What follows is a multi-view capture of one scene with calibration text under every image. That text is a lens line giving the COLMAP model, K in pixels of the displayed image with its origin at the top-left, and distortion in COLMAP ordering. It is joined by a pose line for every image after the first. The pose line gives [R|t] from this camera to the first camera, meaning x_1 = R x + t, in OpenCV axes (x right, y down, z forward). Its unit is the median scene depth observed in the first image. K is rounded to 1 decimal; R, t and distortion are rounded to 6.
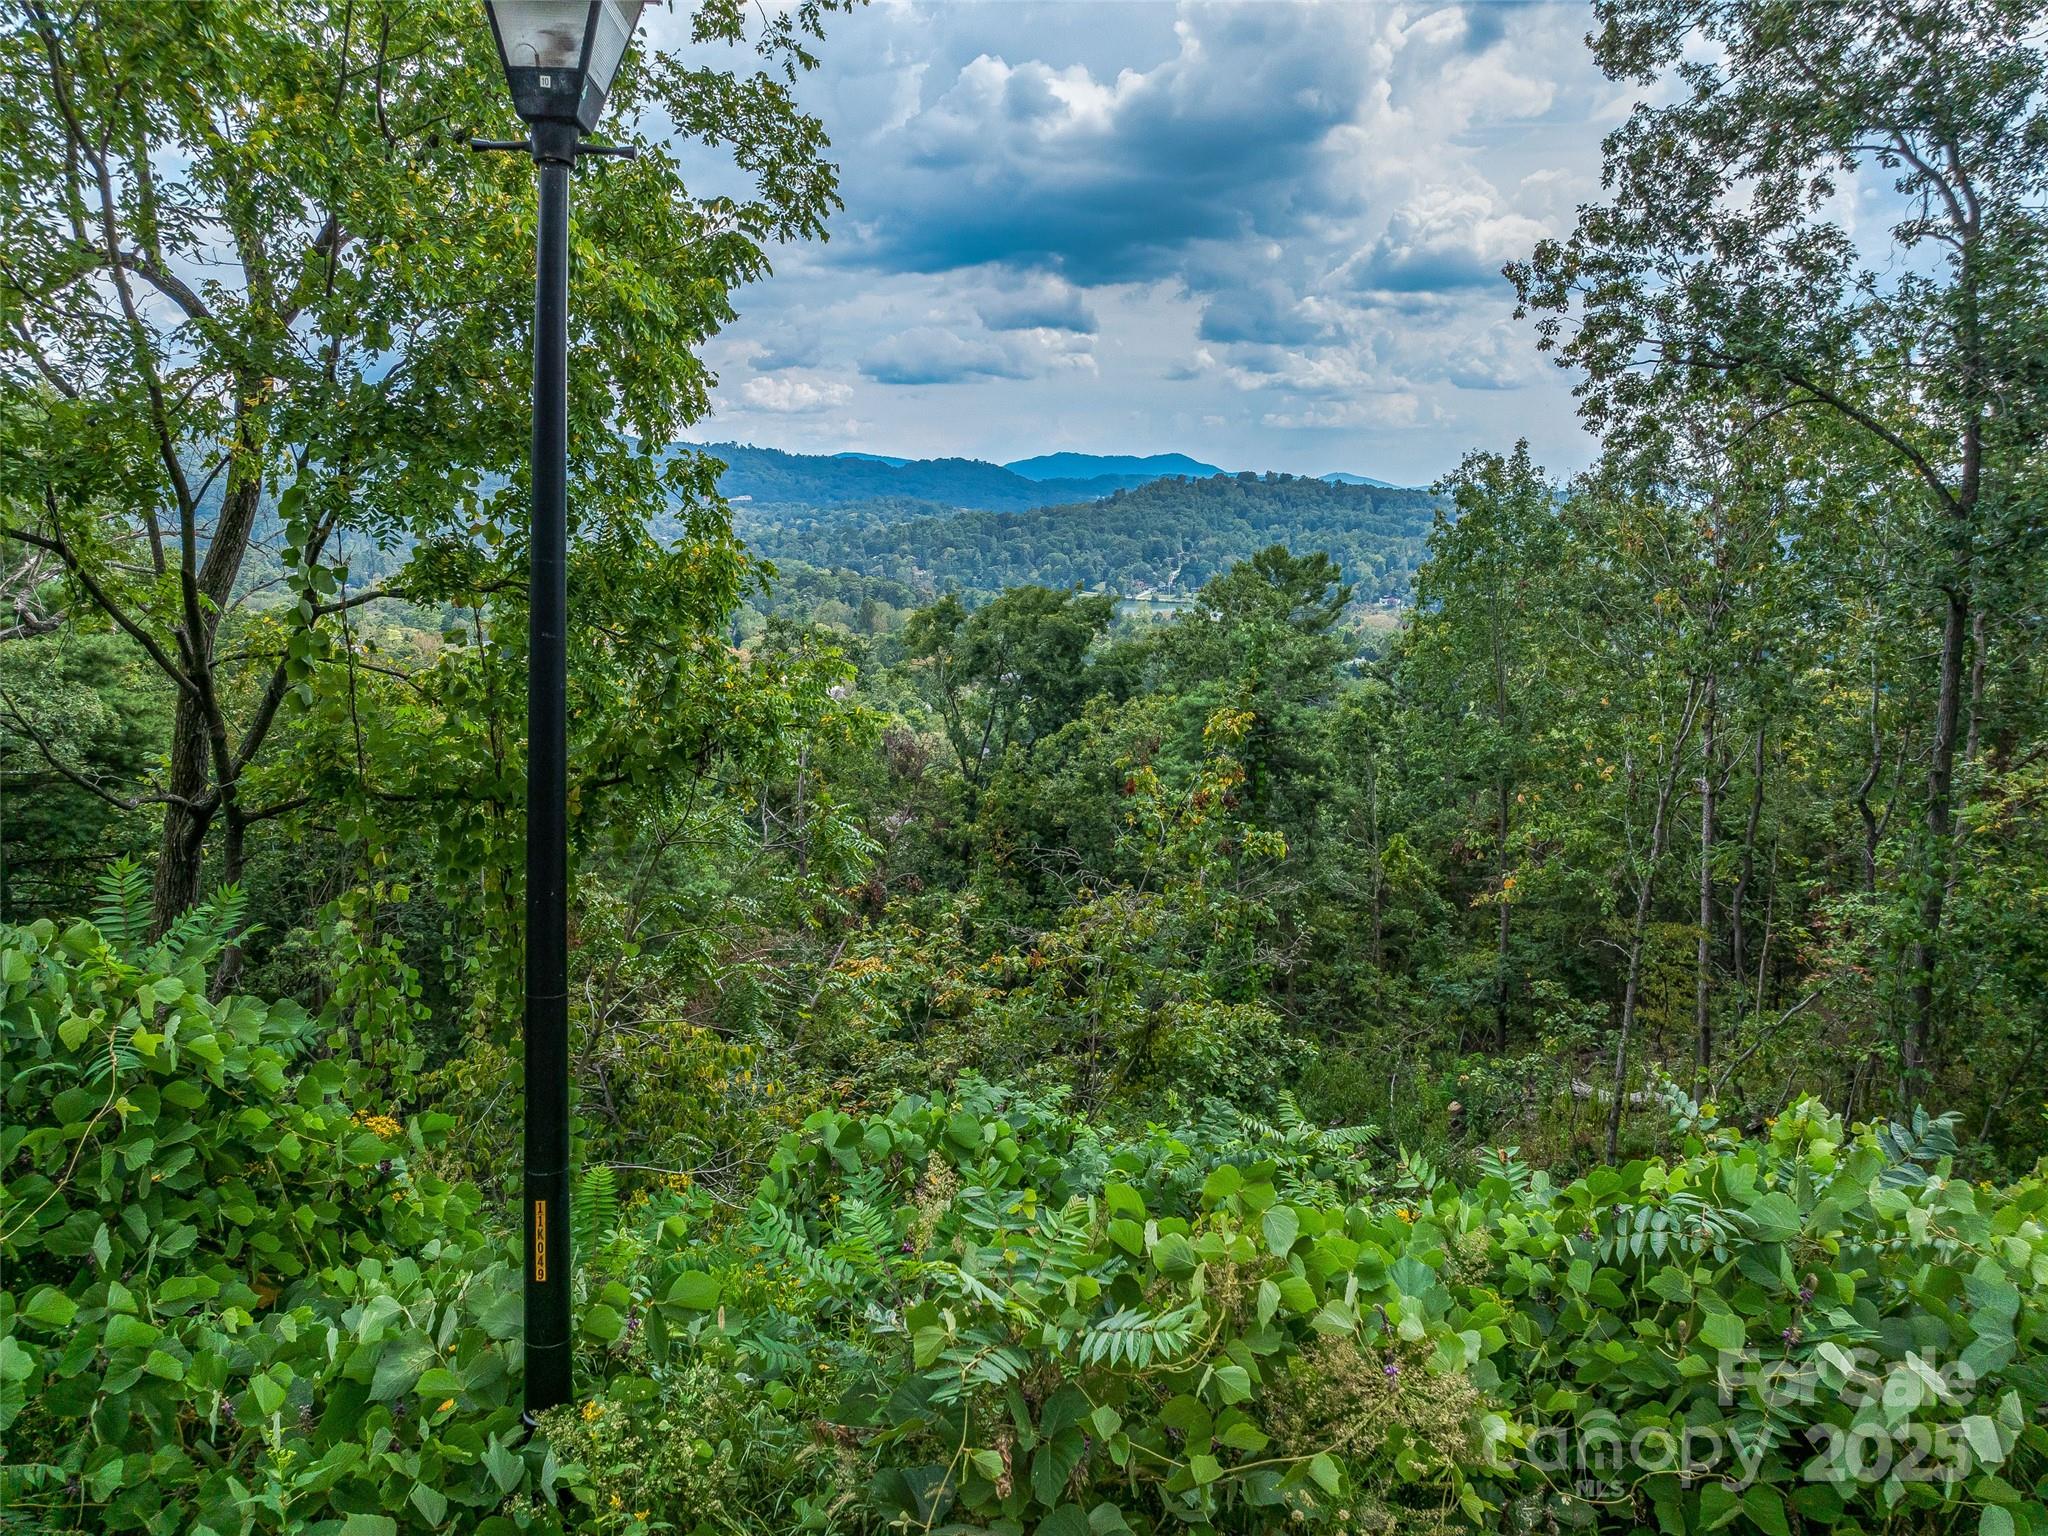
lens RADIAL K [[1448.4, 0, 997.6], [0, 1448.4, 767.1], [0, 0, 1]] dist [-0.071237, 0.007530]
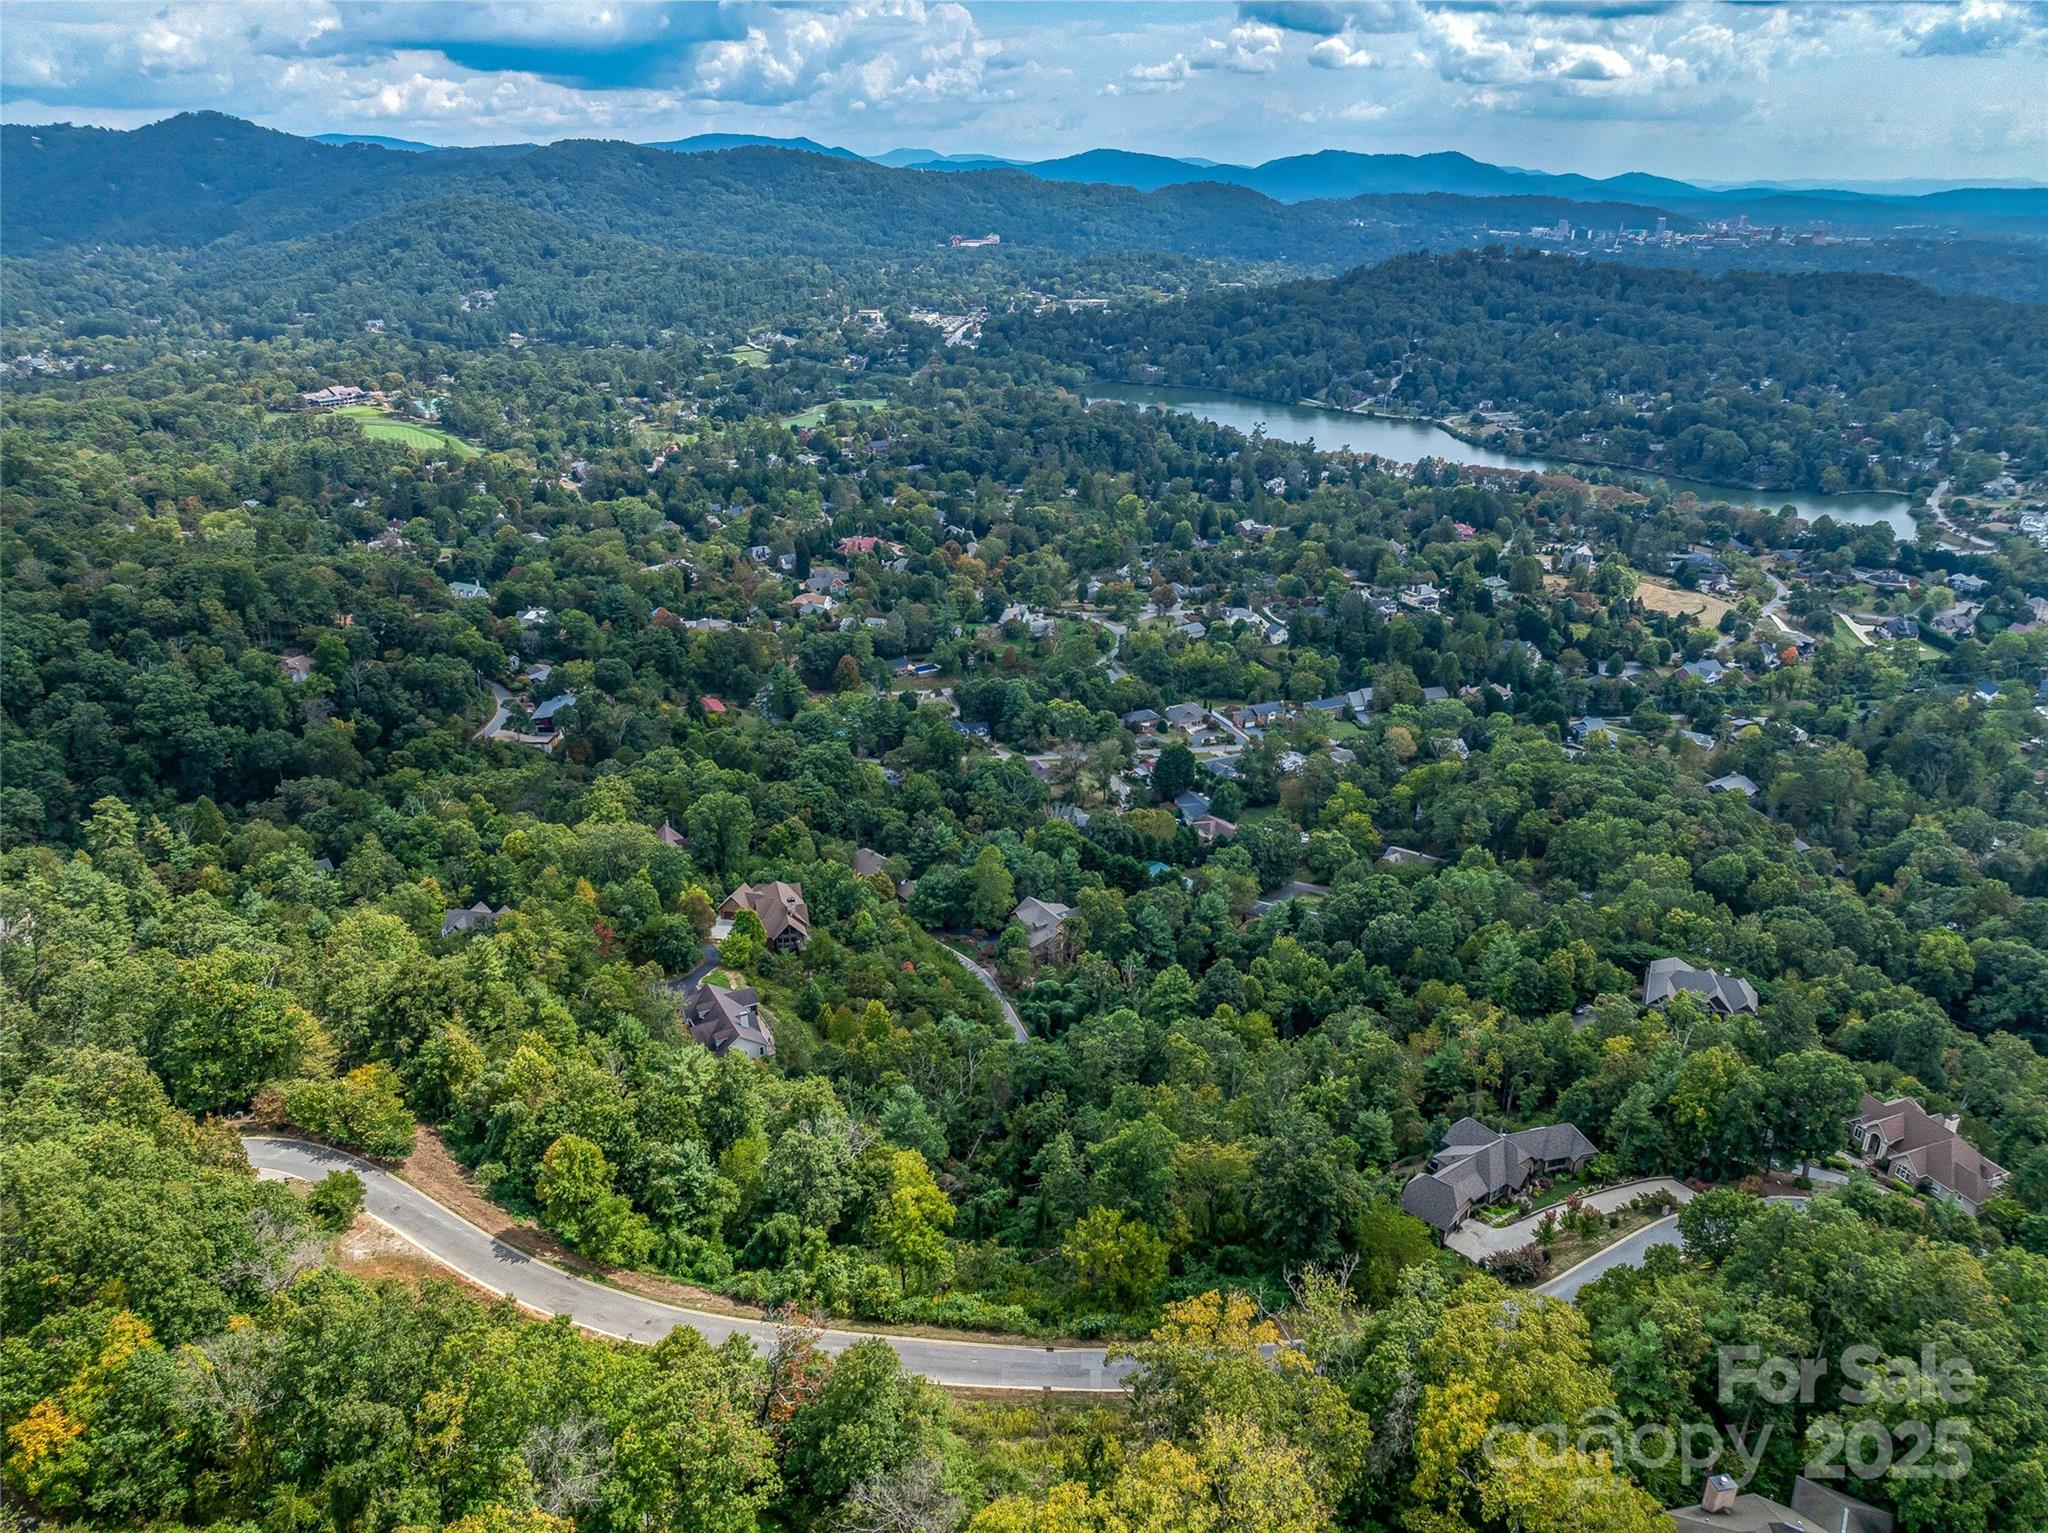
lens RADIAL K [[1446.2, 0, 1024.0], [0, 1446.2, 766.5], [0, 0, 1]] dist [-0.038449, 0.007221]
pose [[0.988478, 0.059444, -0.139203, 0.018338], [-0.030517, 0.979038, 0.201377, -0.061367], [0.148255, -0.194809, 0.969572, -0.093450]]
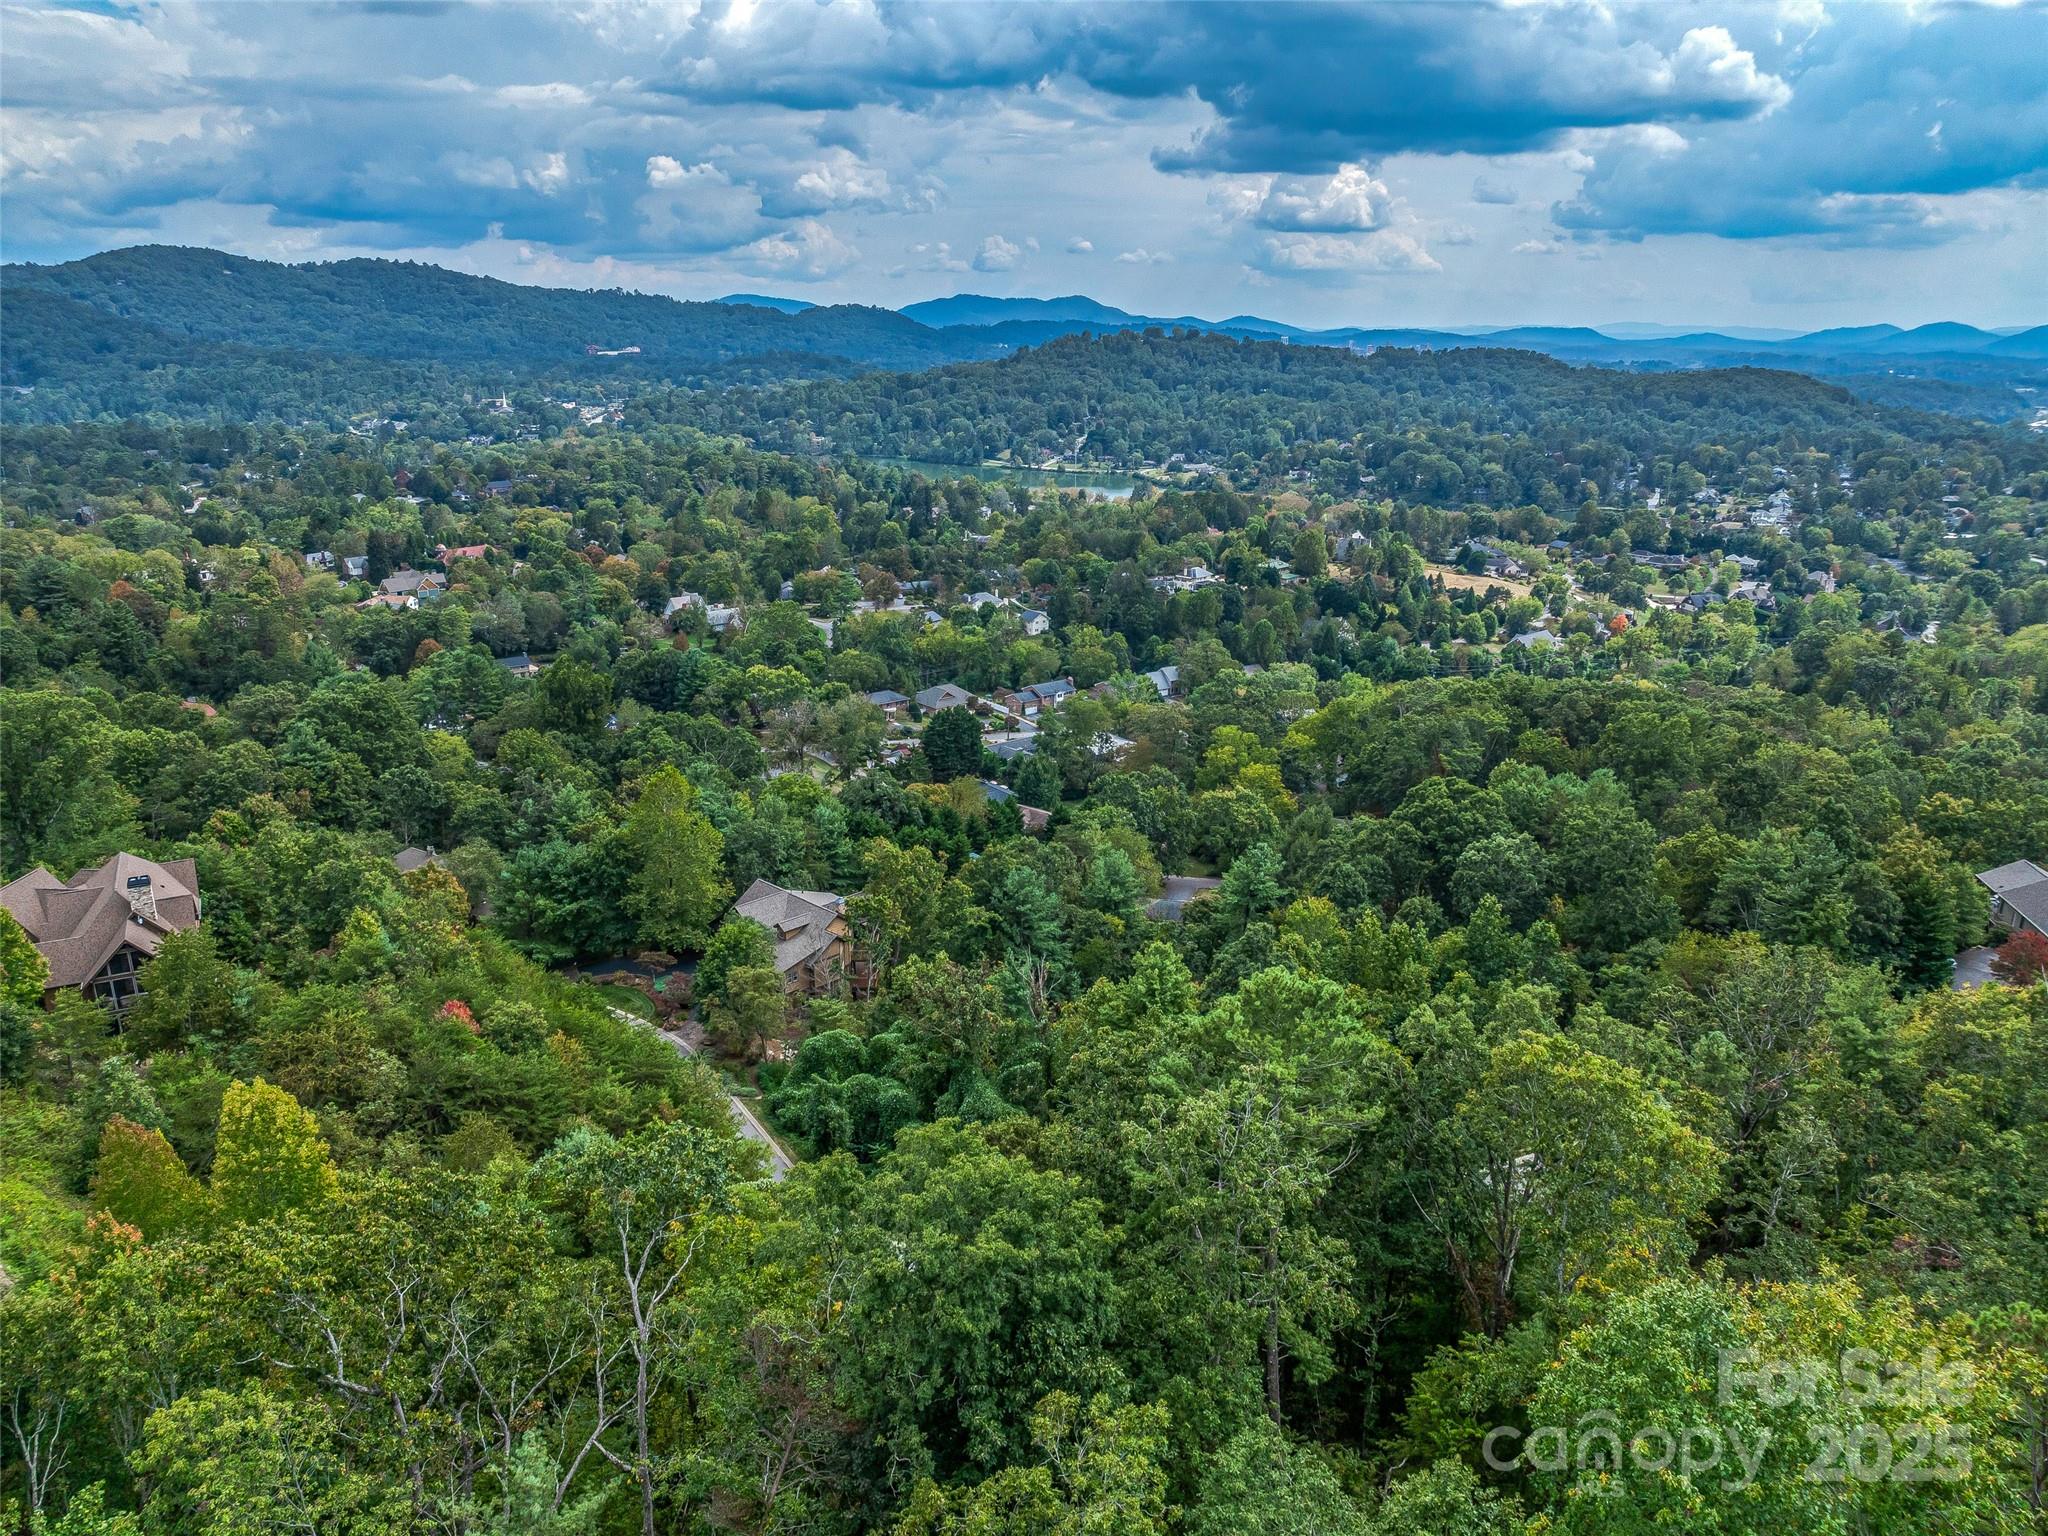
lens RADIAL K [[1450.3, 0, 1024.0], [0, 1450.3, 768.0], [0, 0, 1]] dist [-0.047626, 0.010720]
pose [[0.996478, -0.020997, 0.081185, 0.000295], [0.012446, 0.994454, 0.104432, -0.016091], [-0.082927, -0.103054, 0.991213, 0.012659]]
